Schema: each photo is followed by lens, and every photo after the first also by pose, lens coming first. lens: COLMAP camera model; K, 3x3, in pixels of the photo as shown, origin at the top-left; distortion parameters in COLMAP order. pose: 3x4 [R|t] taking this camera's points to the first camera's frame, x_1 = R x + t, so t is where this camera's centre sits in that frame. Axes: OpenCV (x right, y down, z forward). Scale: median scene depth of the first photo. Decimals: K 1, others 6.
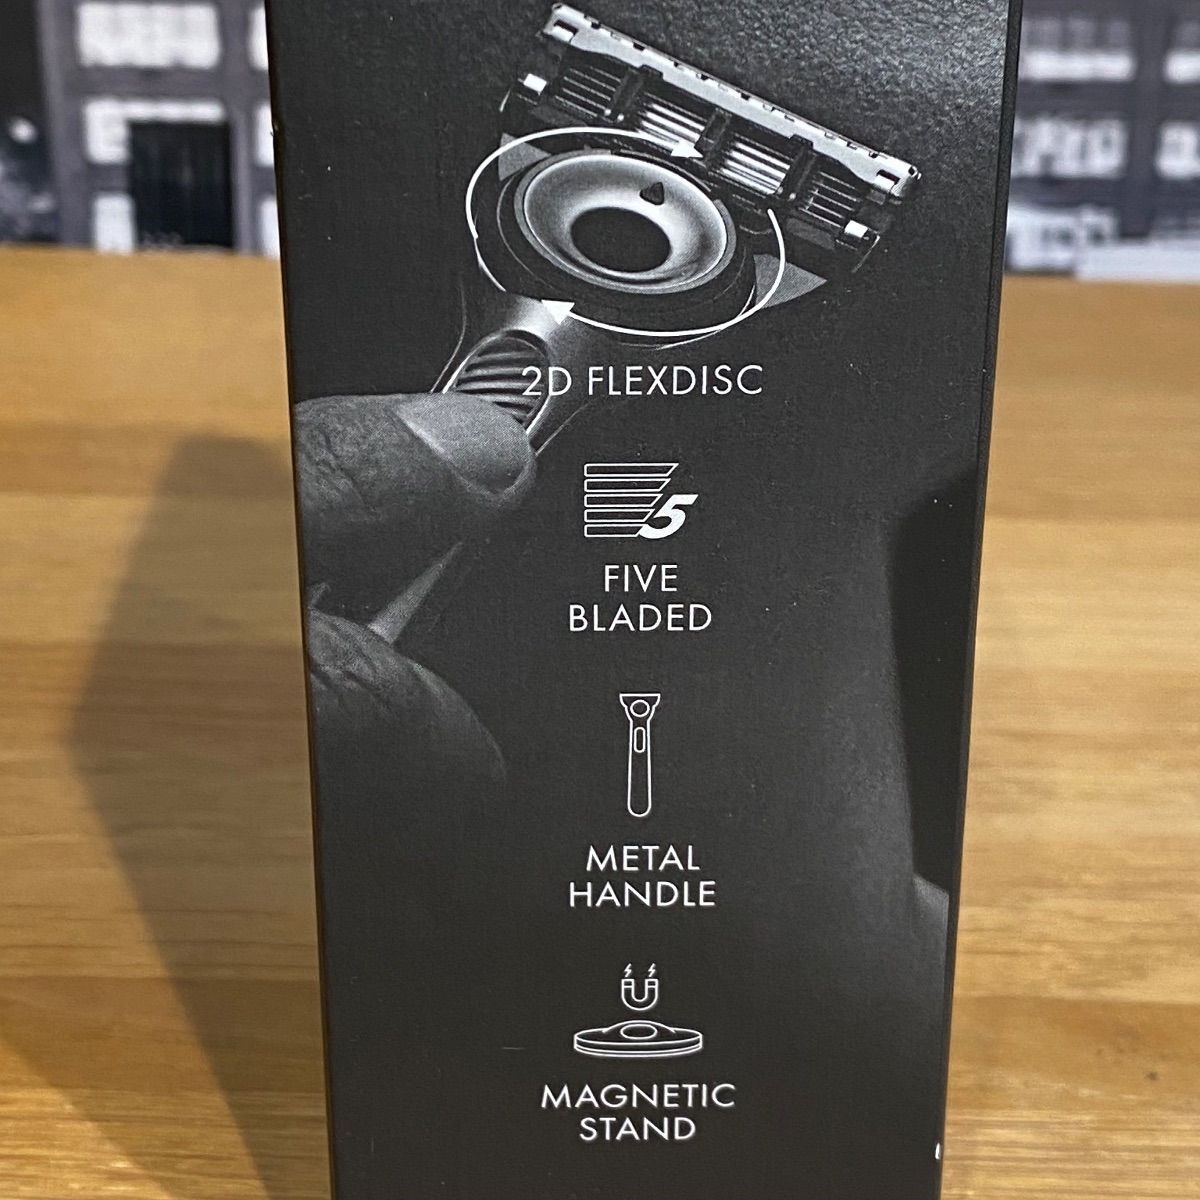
lens RADIAL K [[2437.0, 0, 602.4], [0, 2437.0, 569.9], [0, 0, 1]] dist [0.178233, -0.295883]
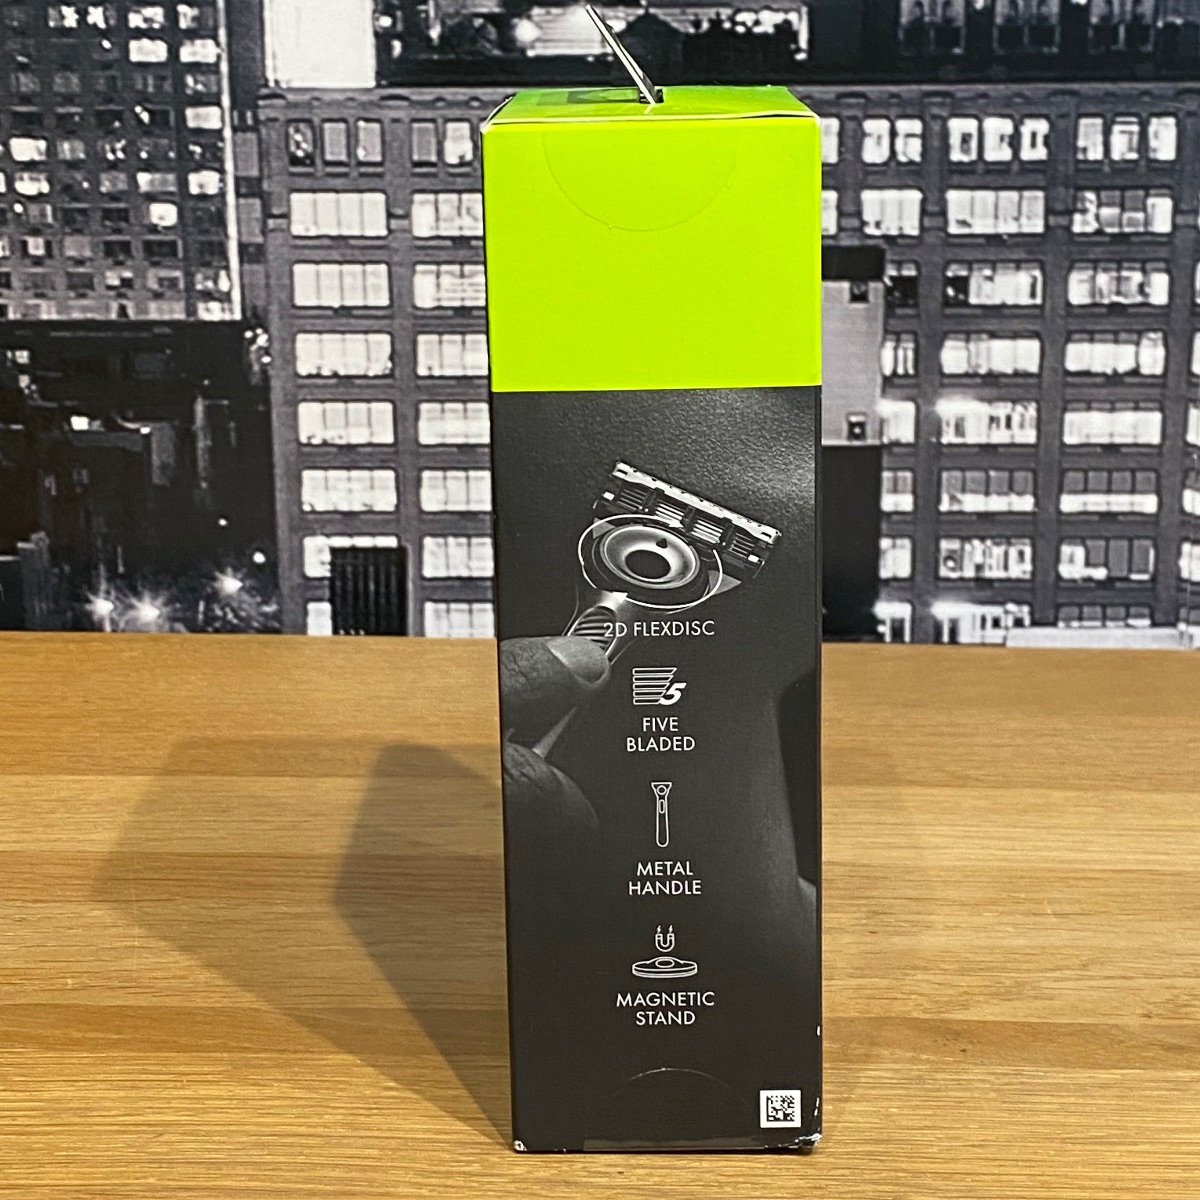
lens RADIAL K [[2451.8, 0, 625.5], [0, 2451.8, 680.6], [0, 0, 1]] dist [0.145923, -0.567434]
pose [[0.999567, -0.011029, -0.027293, 0.043551], [0.007125, 0.990238, -0.139206, 0.260637], [0.028562, 0.138951, 0.989887, -1.111980]]
